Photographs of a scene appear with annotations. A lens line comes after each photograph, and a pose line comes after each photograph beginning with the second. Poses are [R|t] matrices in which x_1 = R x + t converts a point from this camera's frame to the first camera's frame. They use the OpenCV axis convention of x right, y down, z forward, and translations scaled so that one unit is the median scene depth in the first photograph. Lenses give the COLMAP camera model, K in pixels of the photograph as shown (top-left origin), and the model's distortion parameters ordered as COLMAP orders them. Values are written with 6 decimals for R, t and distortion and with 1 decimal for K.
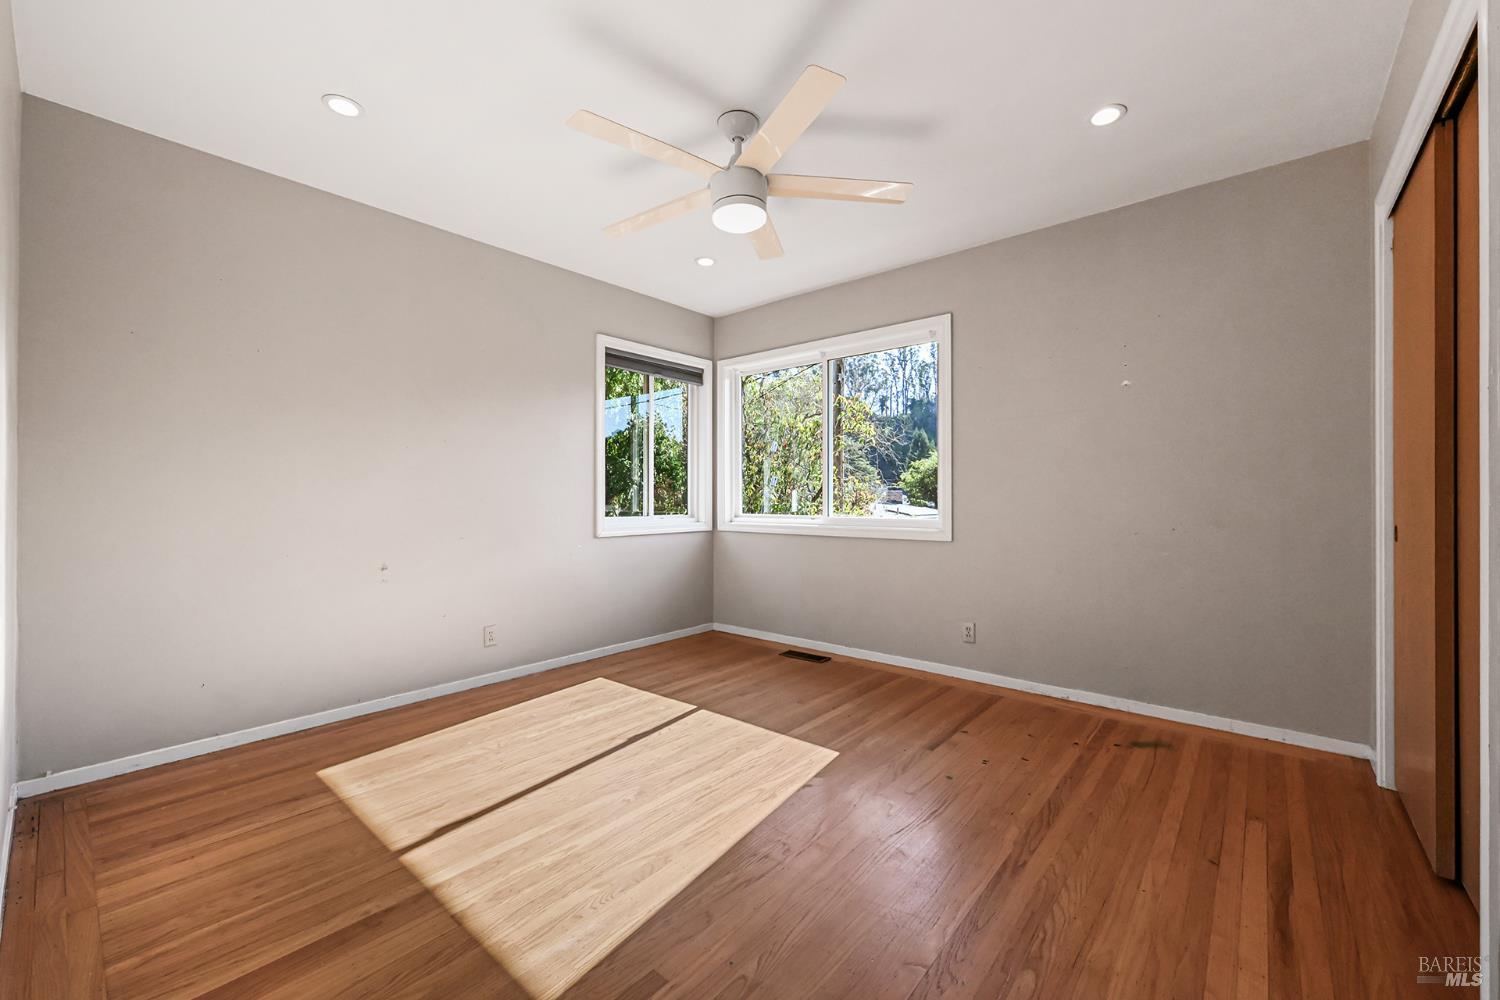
lens RADIAL K [[596.6, 0, 750.0], [0, 596.6, 500.0], [0, 0, 1]] dist [-0.000722, -0.000118]
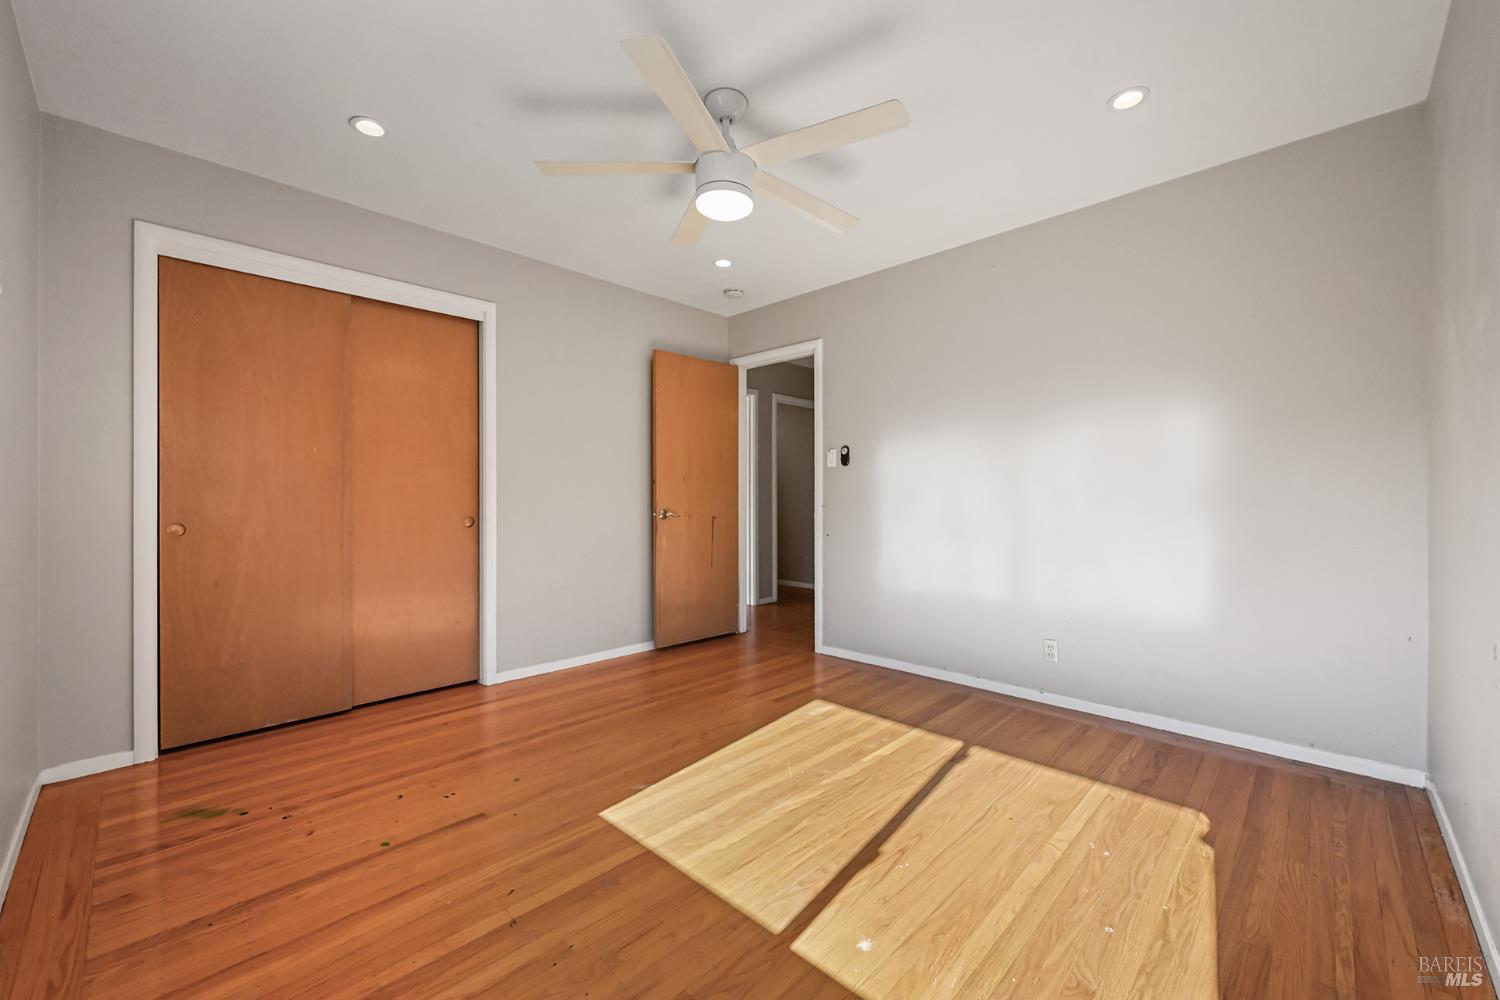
lens RADIAL K [[596.6, 0, 750.0], [0, 596.6, 500.0], [0, 0, 1]] dist [-0.000722, -0.000118]
pose [[-0.998536, 0.003227, 0.053997, -0.100963], [0.003460, 0.999985, 0.004233, -0.005157], [-0.053982, 0.004413, -0.998532, 1.782118]]
